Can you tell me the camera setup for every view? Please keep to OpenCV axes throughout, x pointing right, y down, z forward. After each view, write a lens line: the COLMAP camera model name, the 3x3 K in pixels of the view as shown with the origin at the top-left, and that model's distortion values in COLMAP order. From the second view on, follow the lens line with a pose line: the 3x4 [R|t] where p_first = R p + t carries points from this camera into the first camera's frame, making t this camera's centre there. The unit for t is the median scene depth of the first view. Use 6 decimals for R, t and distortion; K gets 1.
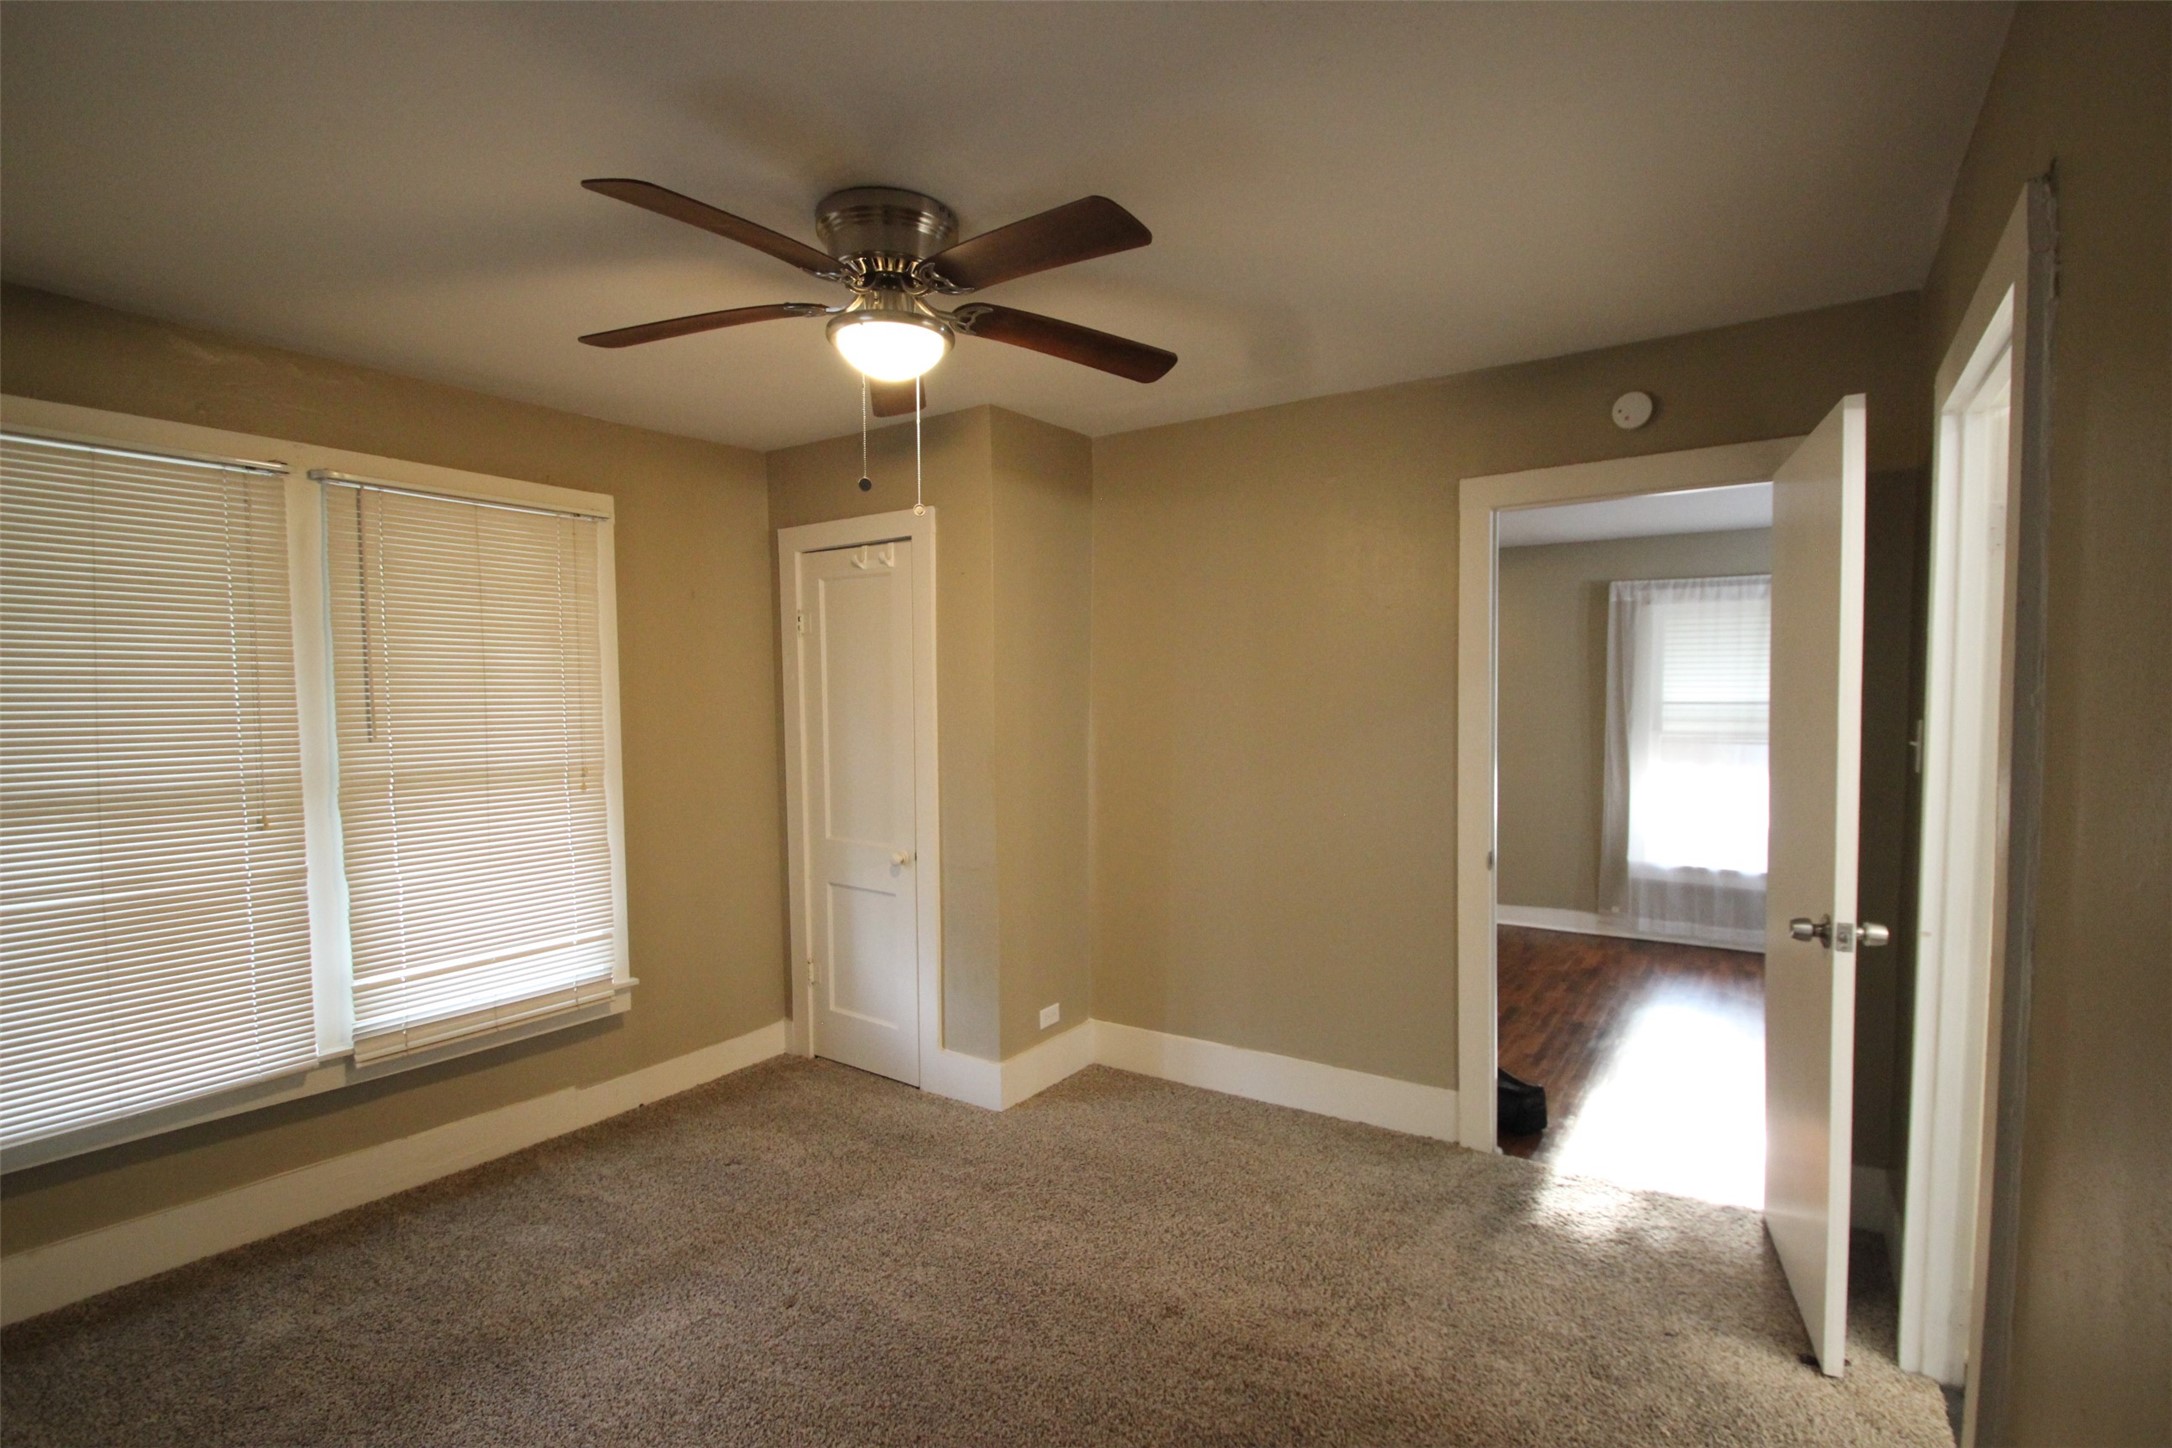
lens RADIAL K [[1012.9, 0, 1100.4], [0, 1012.9, 762.4], [0, 0, 1]] dist [0.017548, -0.020247]
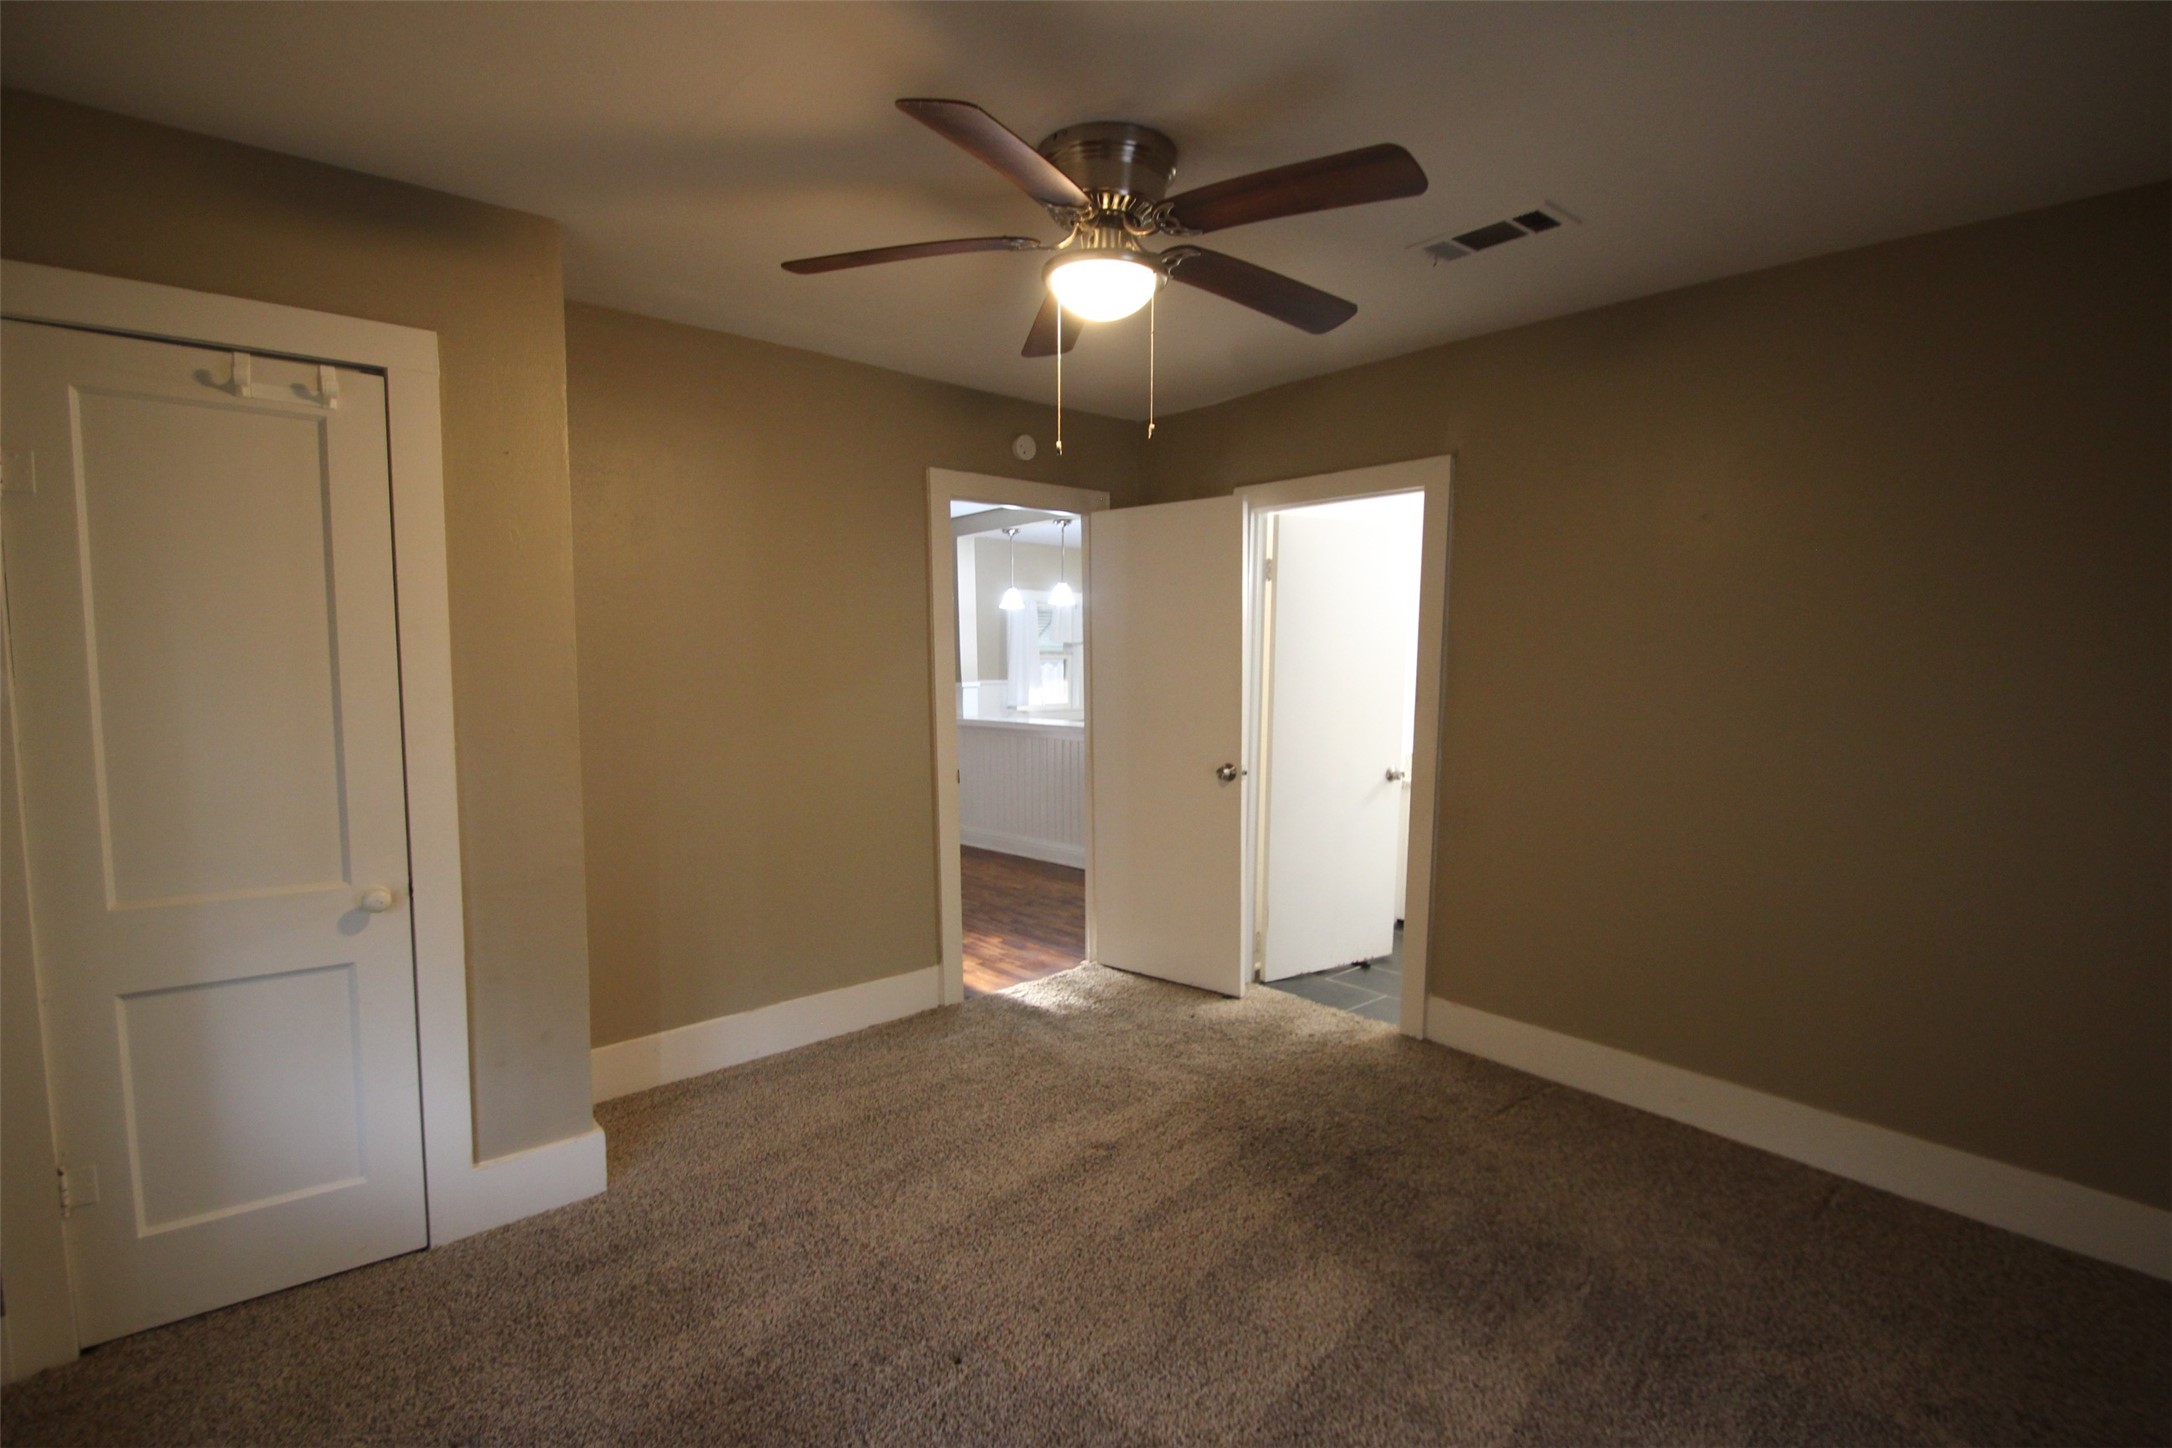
lens RADIAL K [[1012.9, 0, 1100.4], [0, 1012.9, 762.4], [0, 0, 1]] dist [0.017548, -0.020247]
pose [[0.246694, -0.095192, 0.964407, -0.700713], [0.052819, 0.995005, 0.084702, -0.016391], [-0.967653, 0.030044, 0.250490, 0.443422]]
